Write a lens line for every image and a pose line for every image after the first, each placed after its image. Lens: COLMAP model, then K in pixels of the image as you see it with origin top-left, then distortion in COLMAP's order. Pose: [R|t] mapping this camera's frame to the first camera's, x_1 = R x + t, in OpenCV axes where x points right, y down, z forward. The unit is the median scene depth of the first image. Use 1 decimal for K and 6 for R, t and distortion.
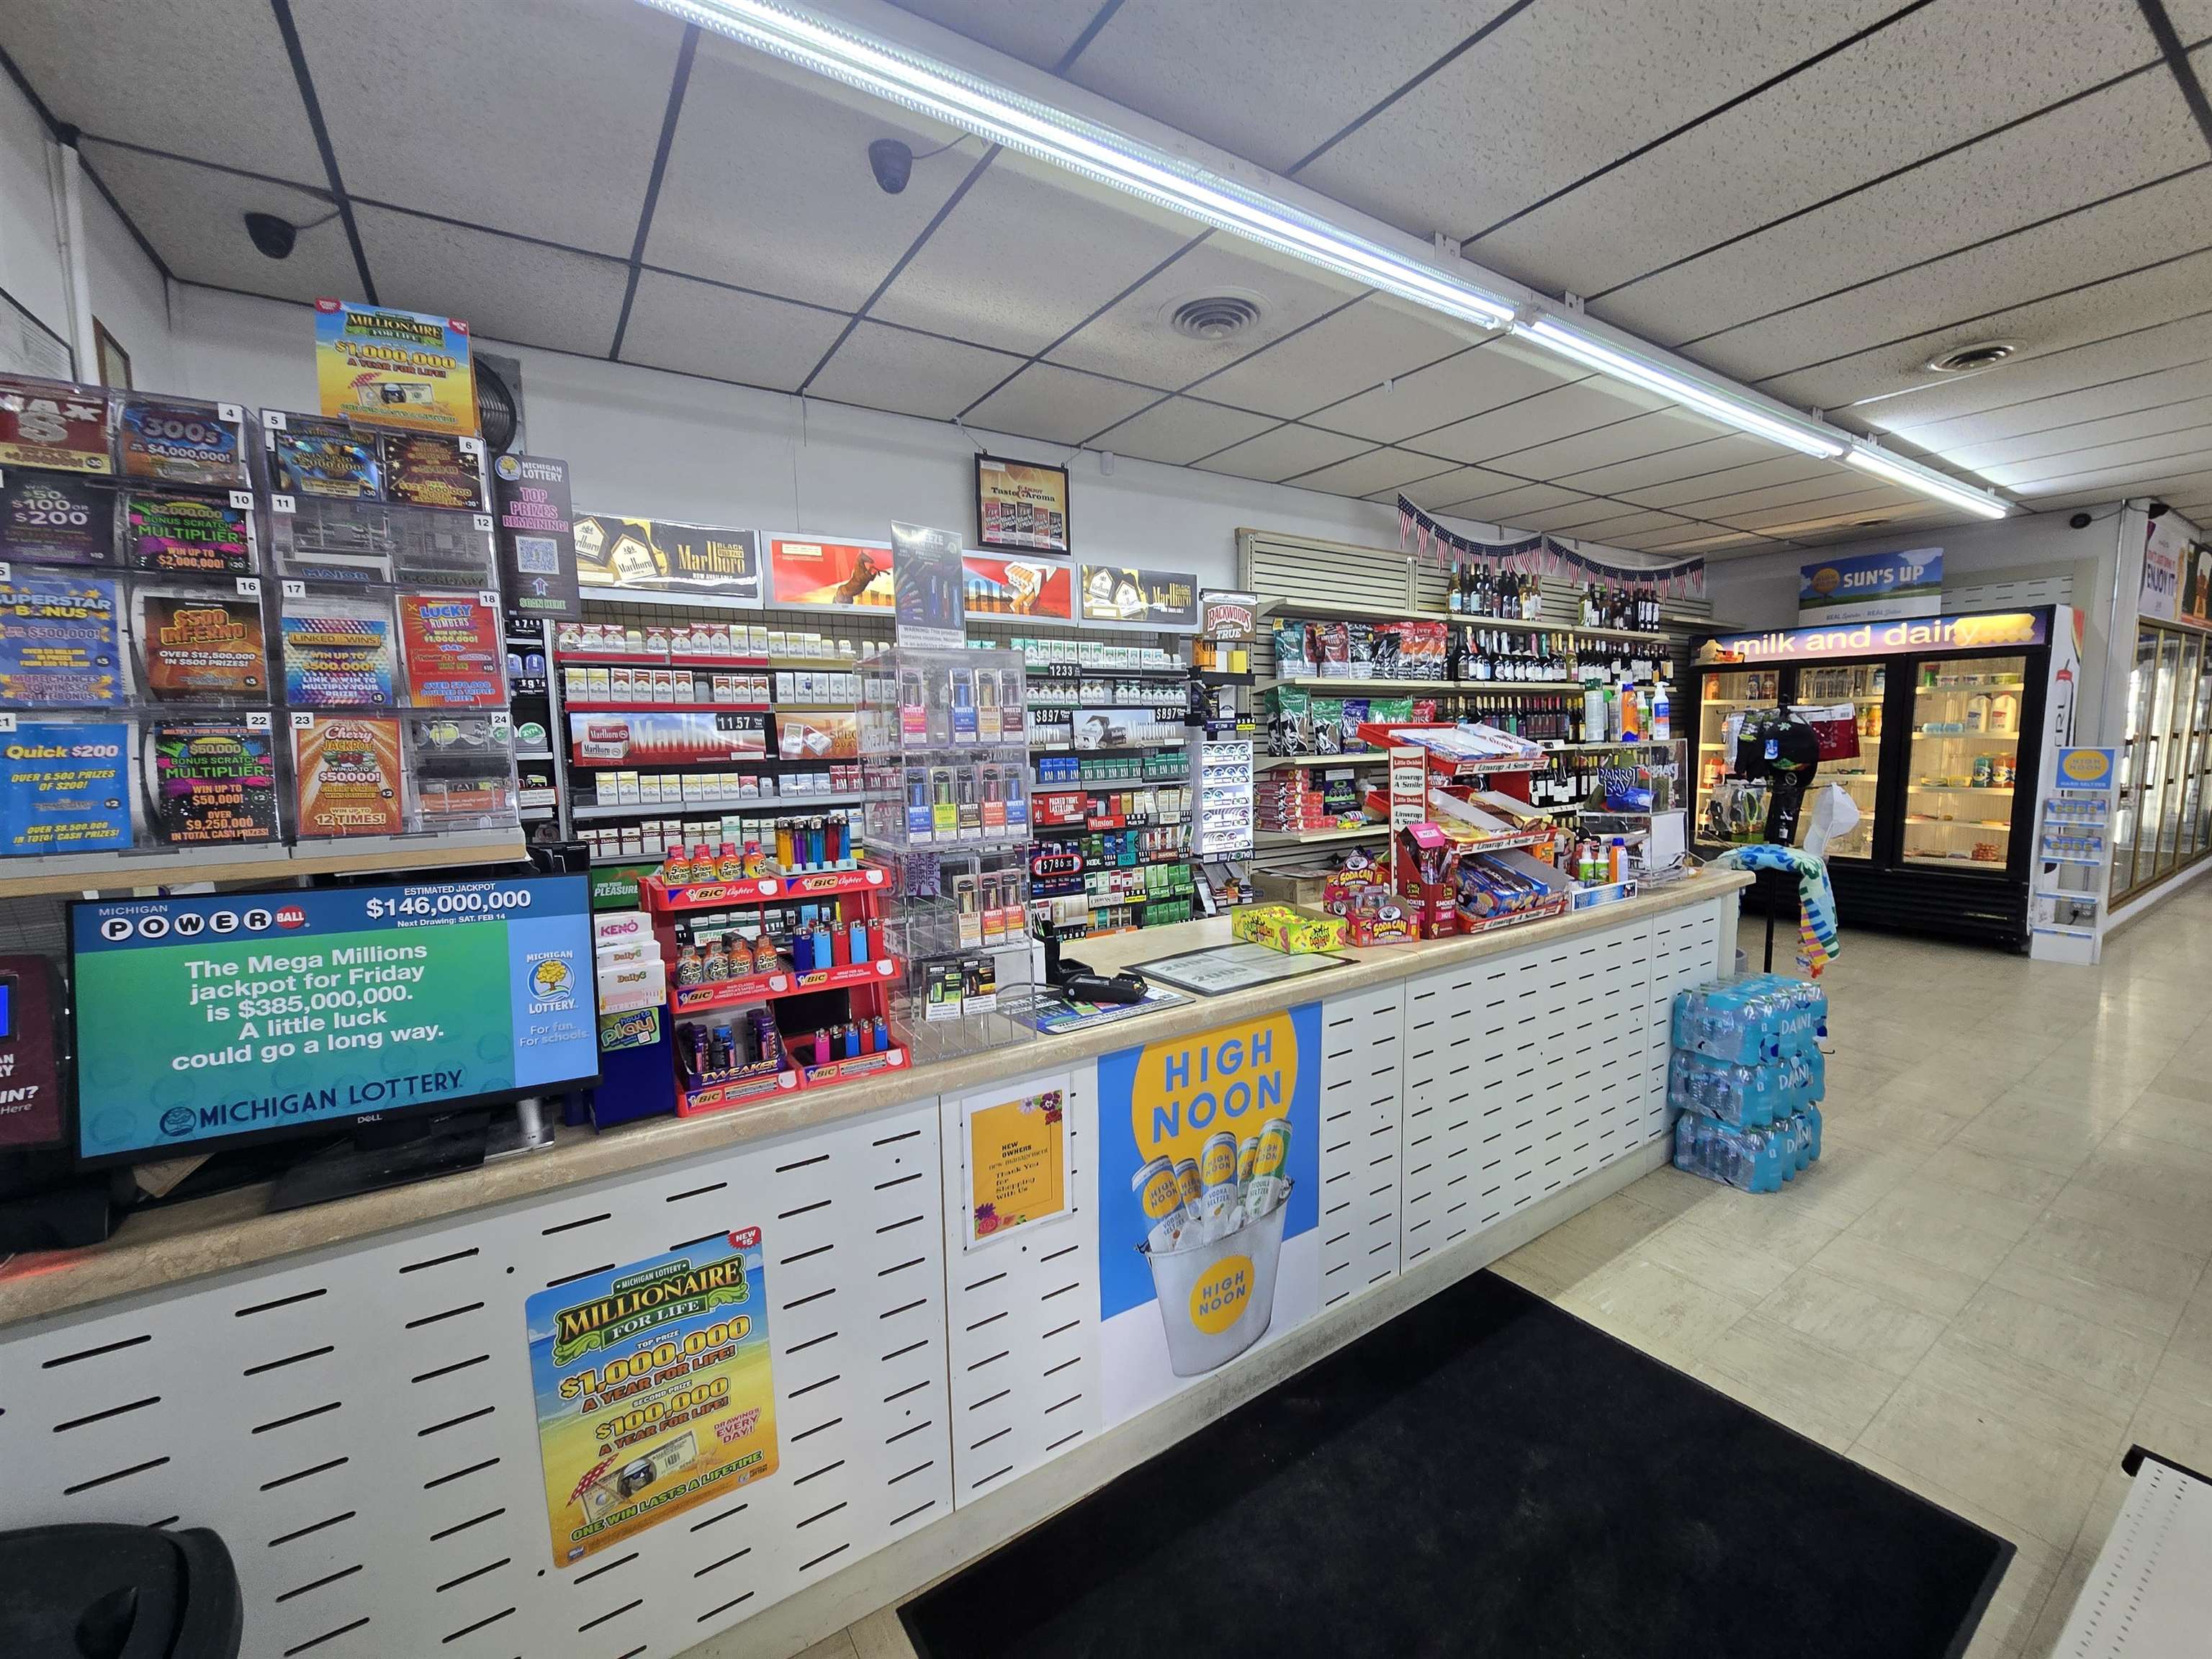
lens RADIAL K [[896.5, 0, 1127.1], [0, 896.5, 829.5], [0, 0, 1]] dist [-0.007989, -0.000292]
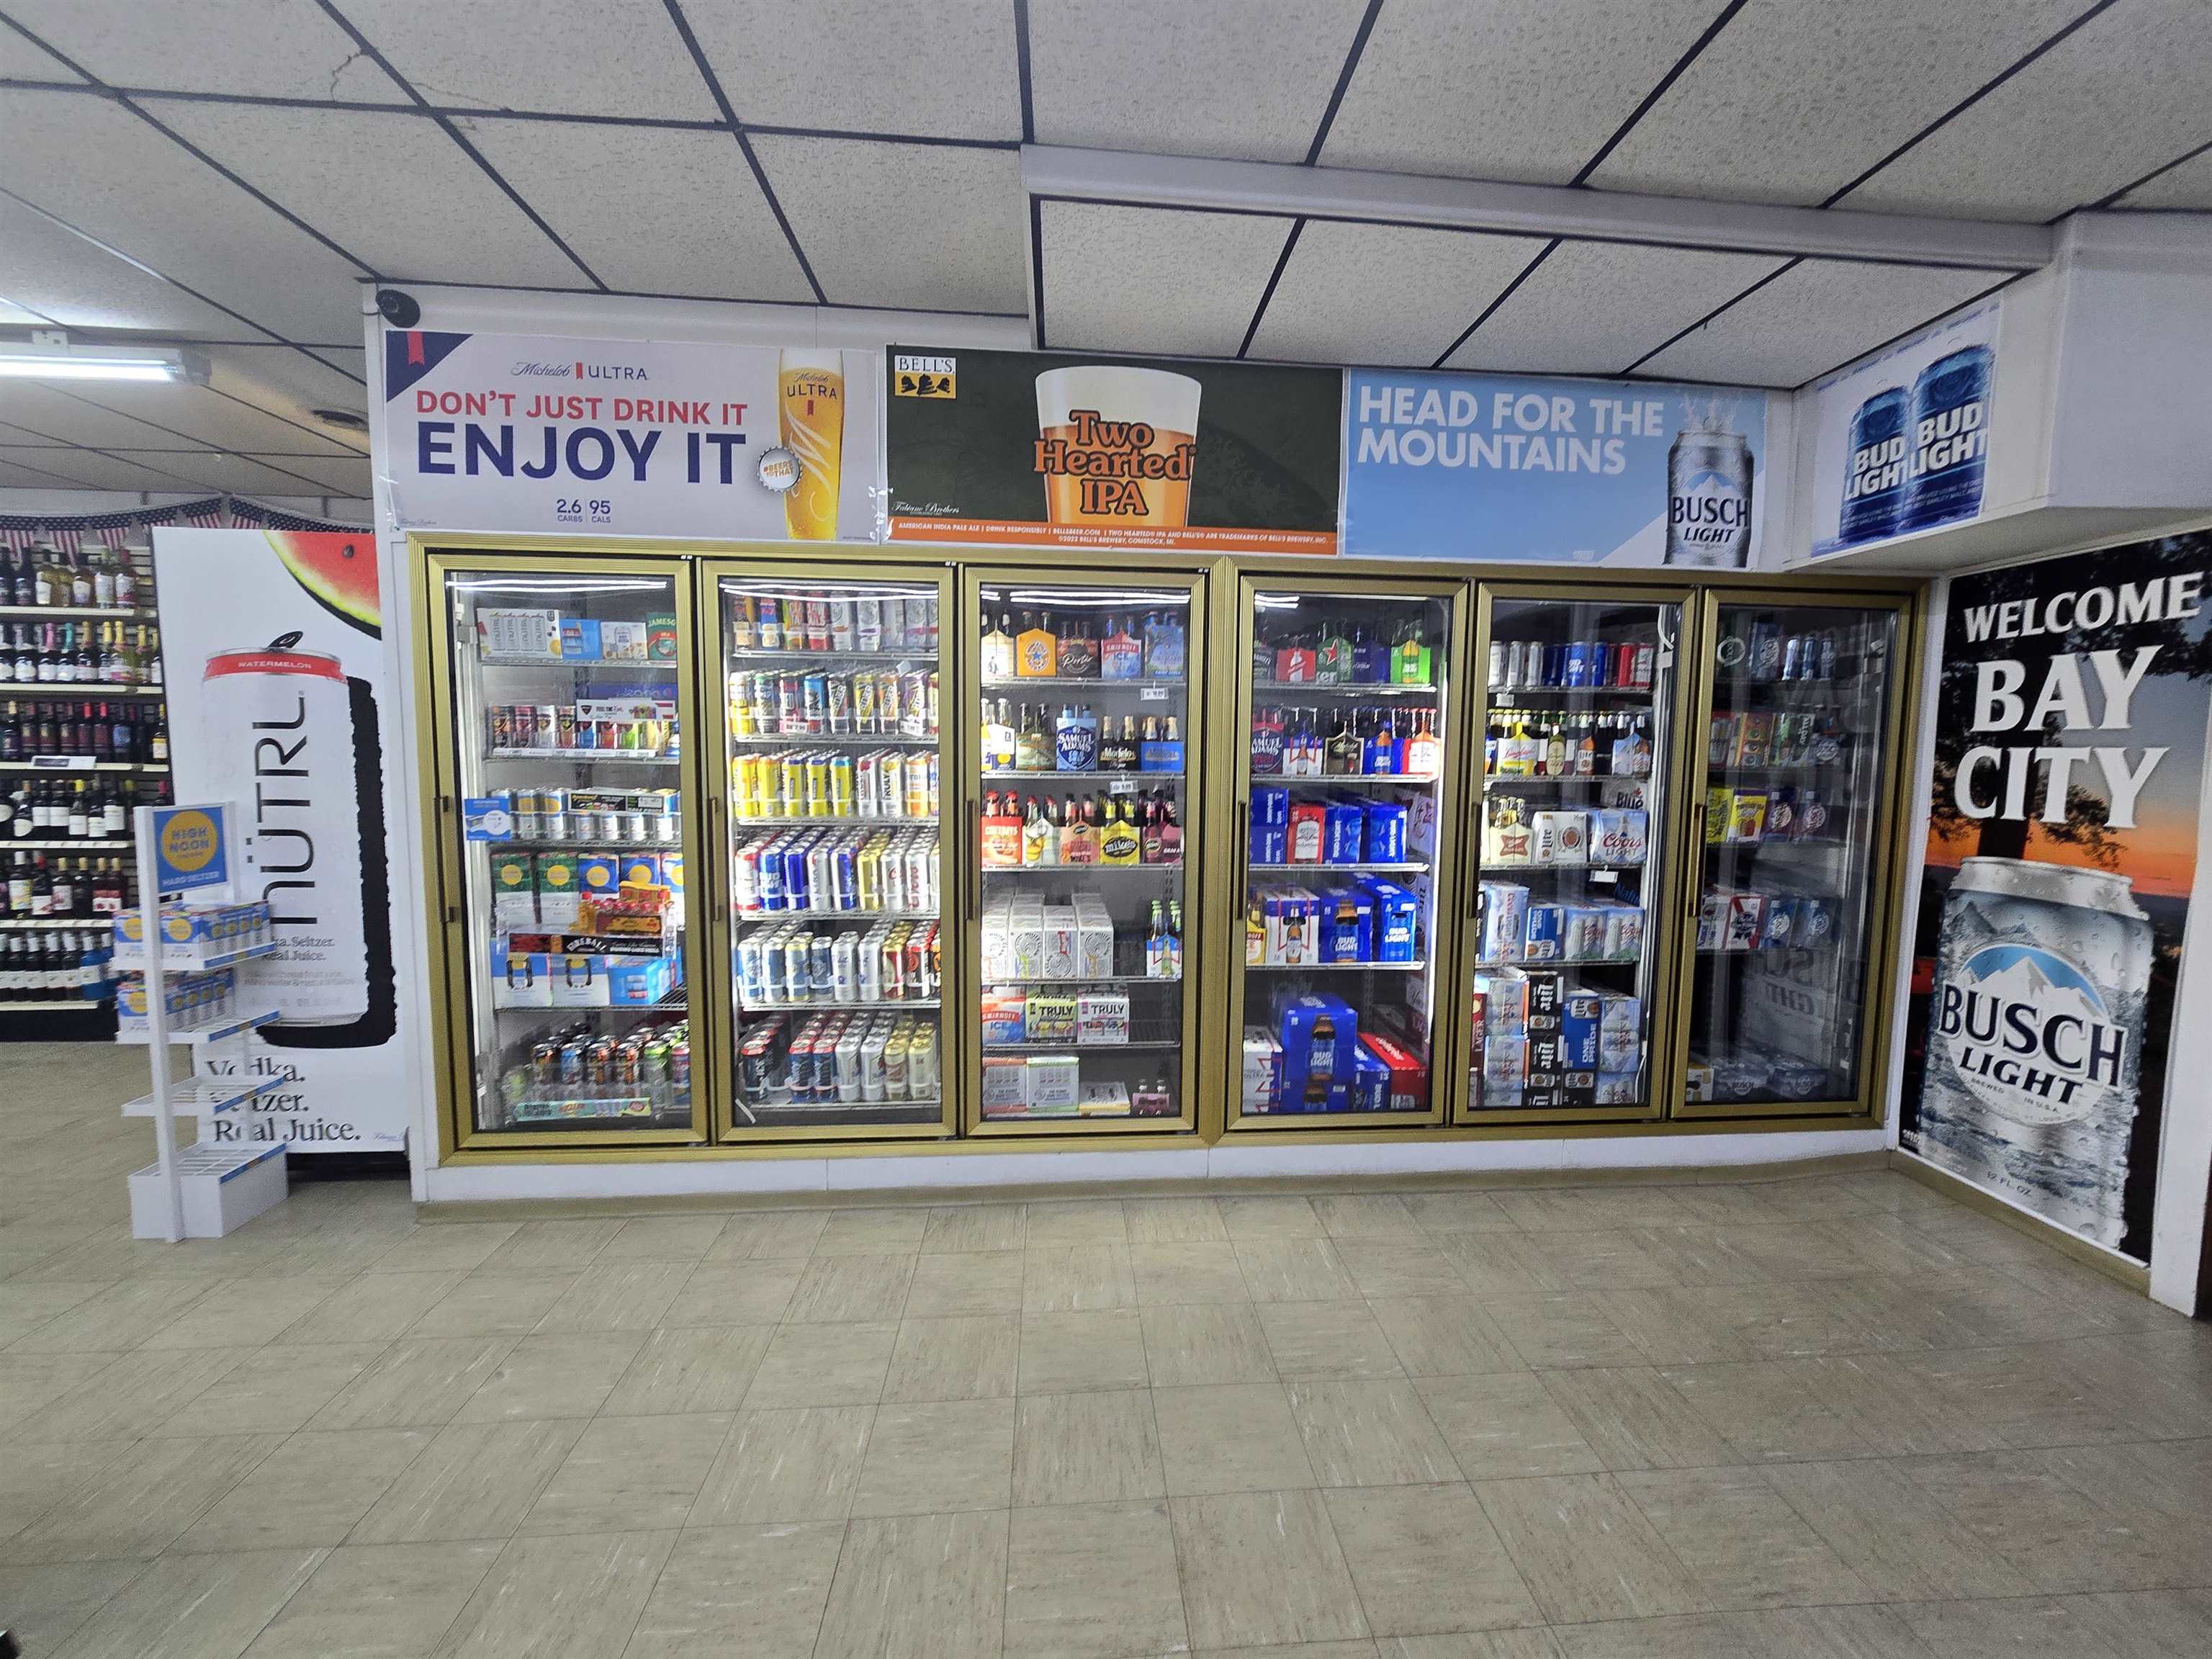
lens RADIAL K [[896.5, 0, 1127.1], [0, 896.5, 829.5], [0, 0, 1]] dist [-0.007989, -0.000292]
pose [[0.868935, 0.081547, -0.488162, 1.686142], [-0.084357, 0.996303, 0.016275, -0.128124], [0.487685, 0.027038, 0.872601, 0.778450]]
